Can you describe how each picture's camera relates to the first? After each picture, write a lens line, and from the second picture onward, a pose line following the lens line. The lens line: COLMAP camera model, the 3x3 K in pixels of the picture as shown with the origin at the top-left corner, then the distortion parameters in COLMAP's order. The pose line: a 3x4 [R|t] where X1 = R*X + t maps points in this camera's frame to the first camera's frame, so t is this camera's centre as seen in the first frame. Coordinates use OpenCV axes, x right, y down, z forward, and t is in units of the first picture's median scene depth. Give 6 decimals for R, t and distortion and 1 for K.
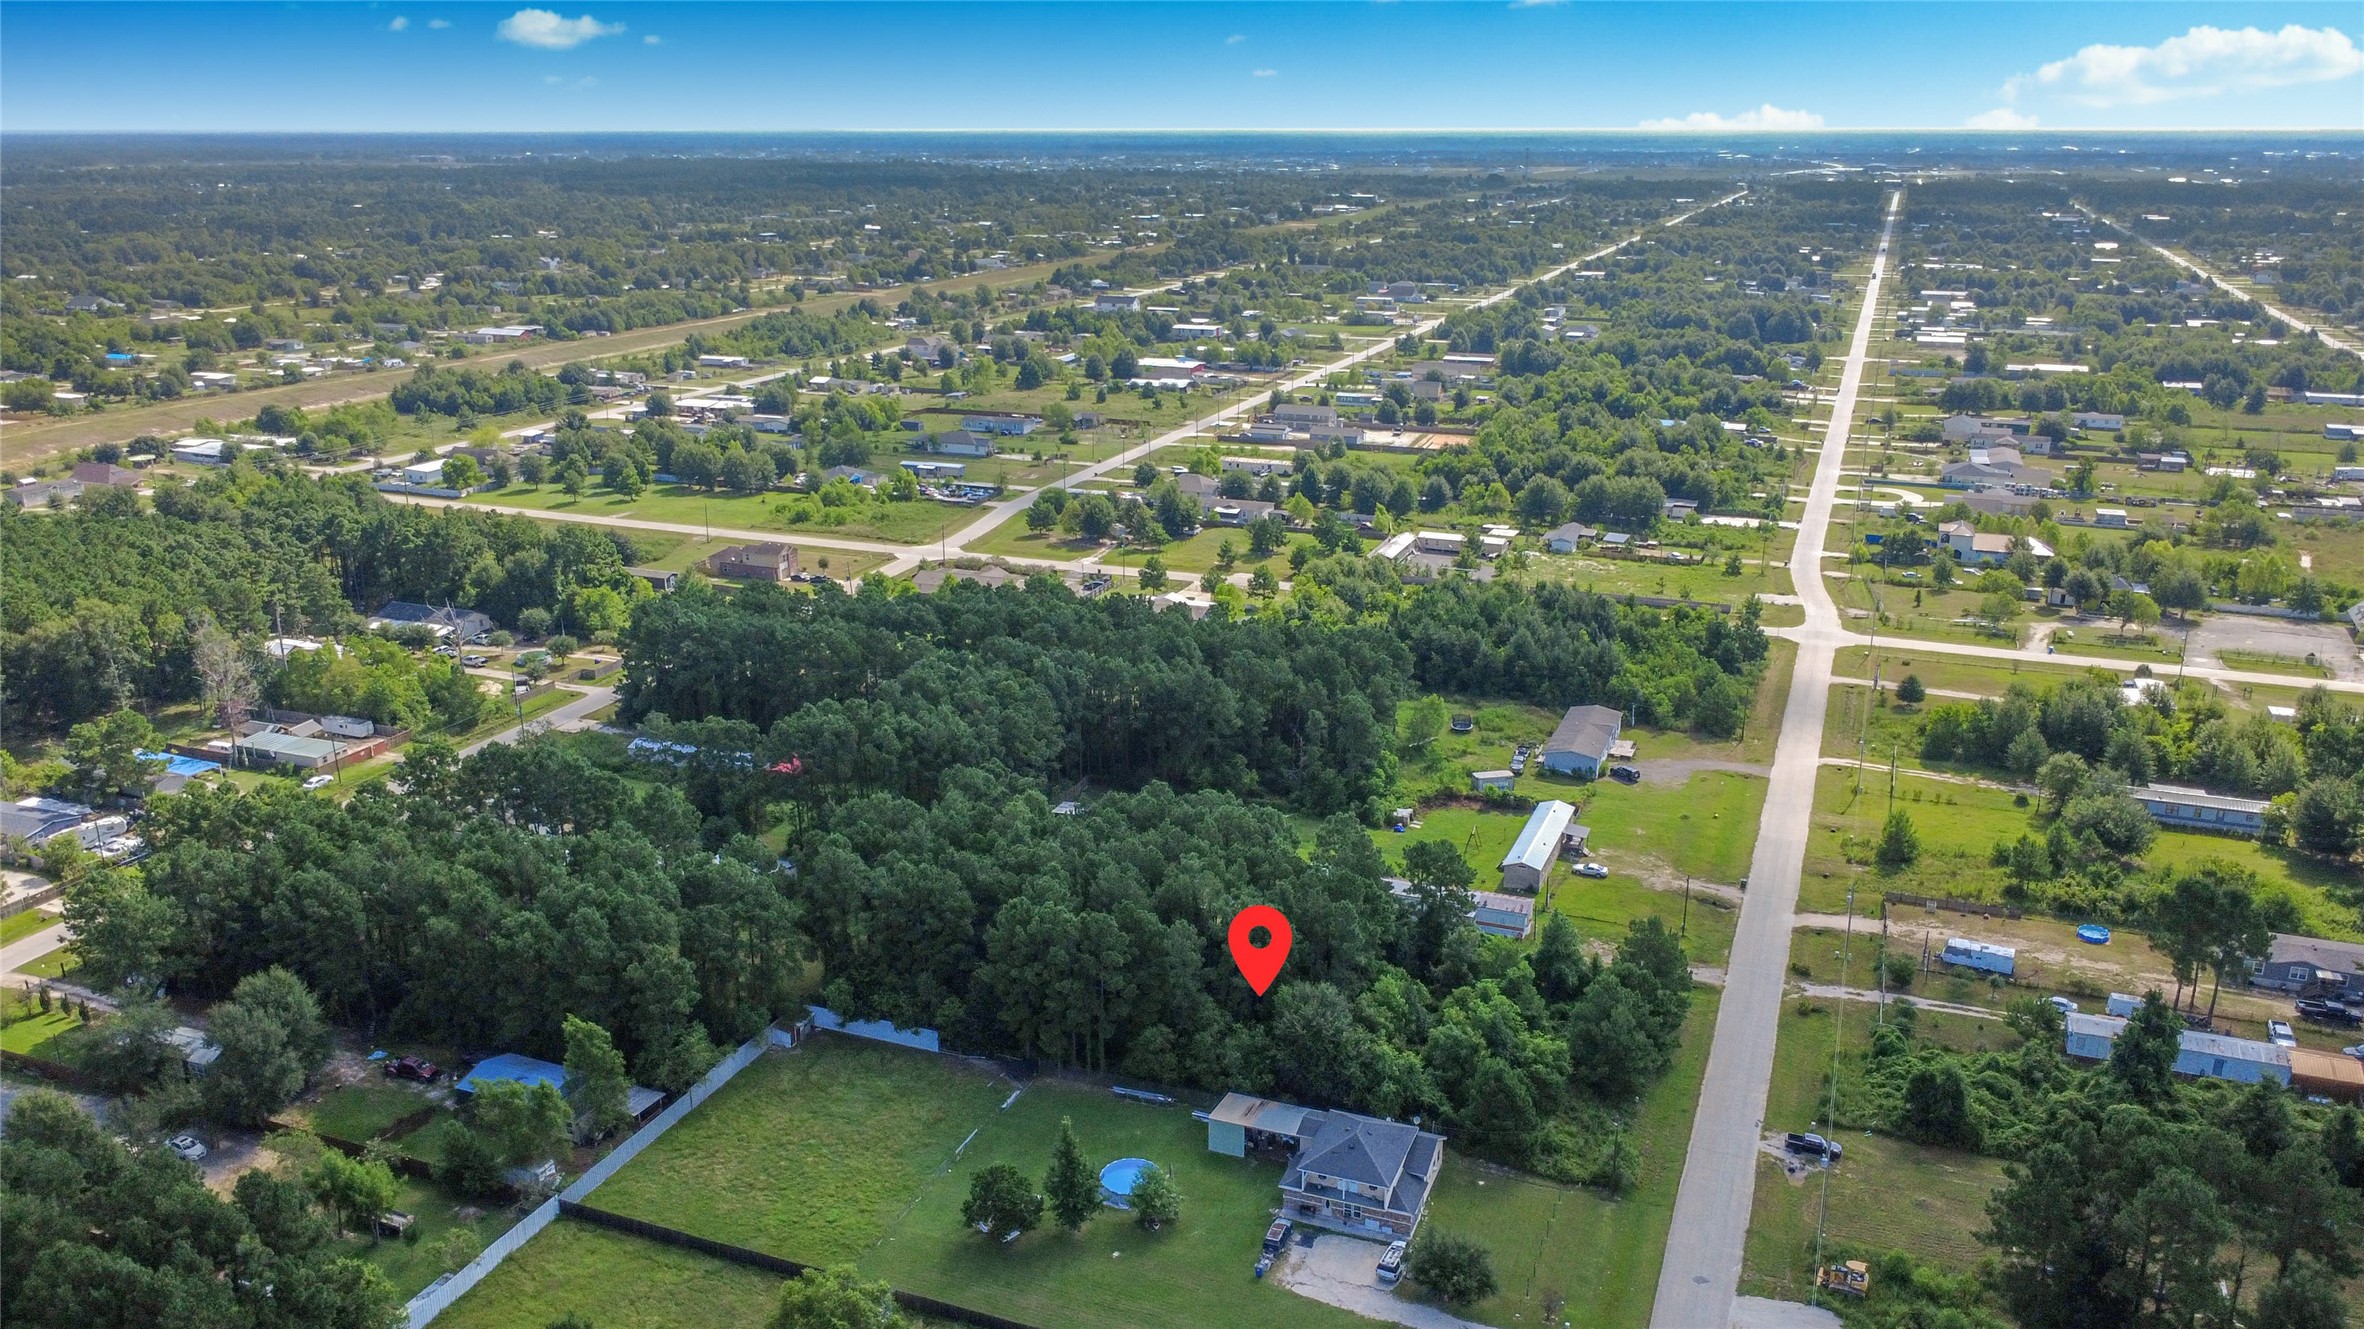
lens RADIAL K [[1758.2, 0, 1187.5], [0, 1758.2, 650.6], [0, 0, 1]] dist [0.000993, -0.000233]
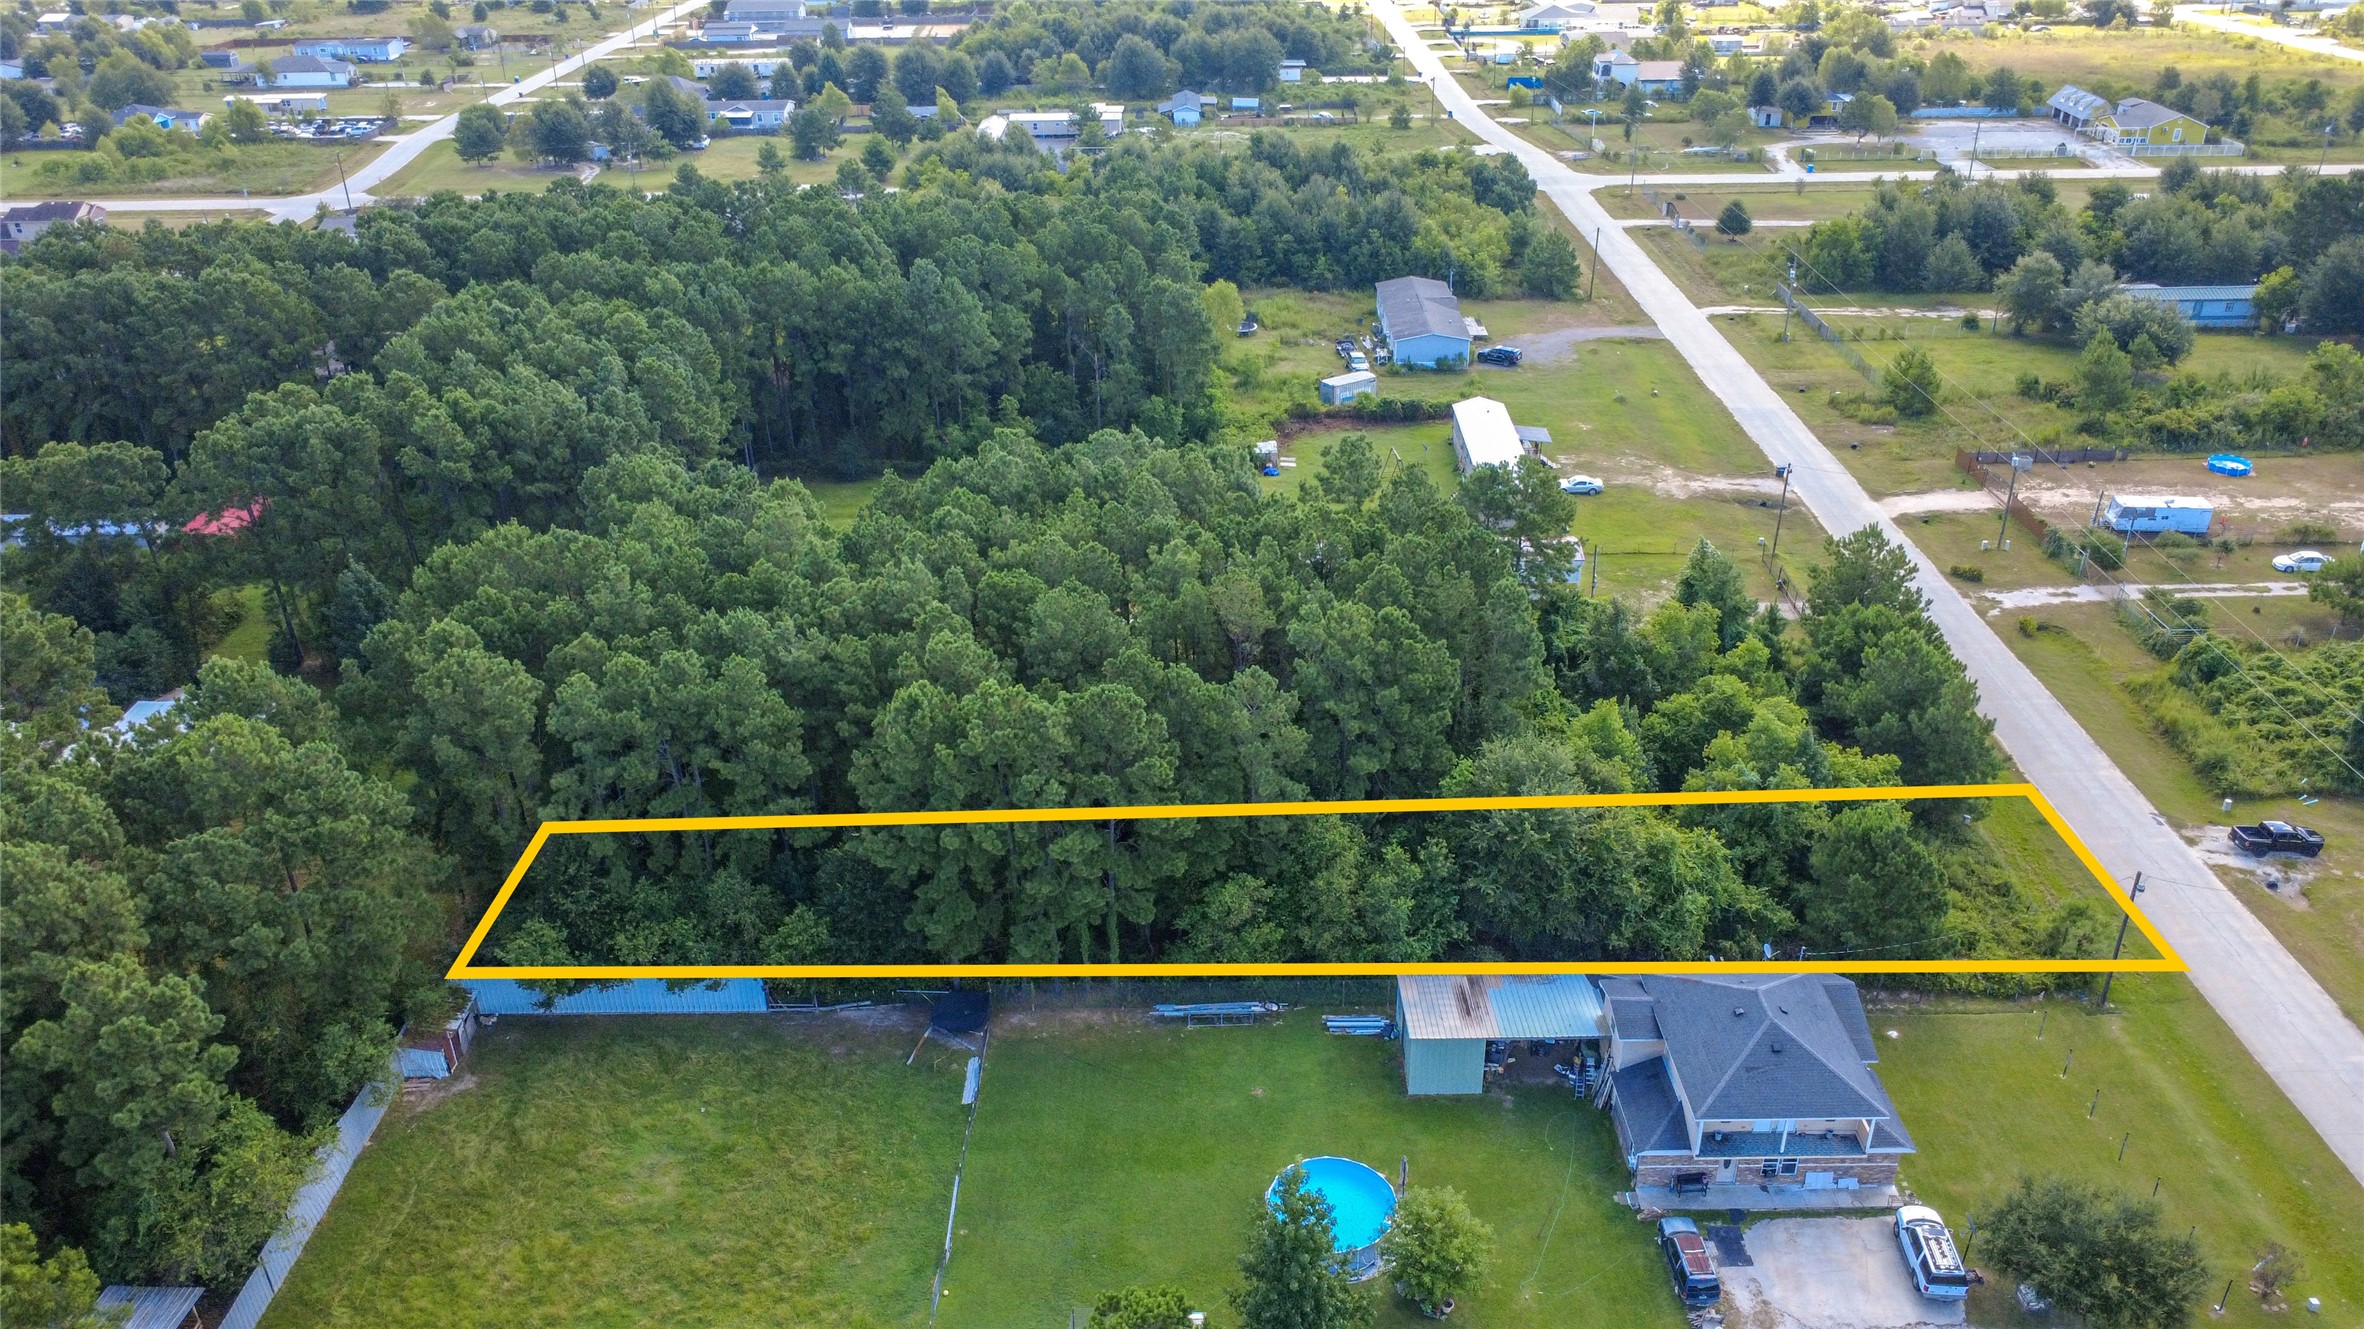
lens RADIAL K [[1711.6, 0, 1182.0], [0, 1711.6, 664.5], [0, 0, 1]] dist [-0.000753, 0.001923]
pose [[0.931177, -0.180019, 0.317021, -0.111585], [0.117843, 0.971528, 0.205541, 0.030359], [-0.344995, -0.154036, 0.925878, 0.346186]]
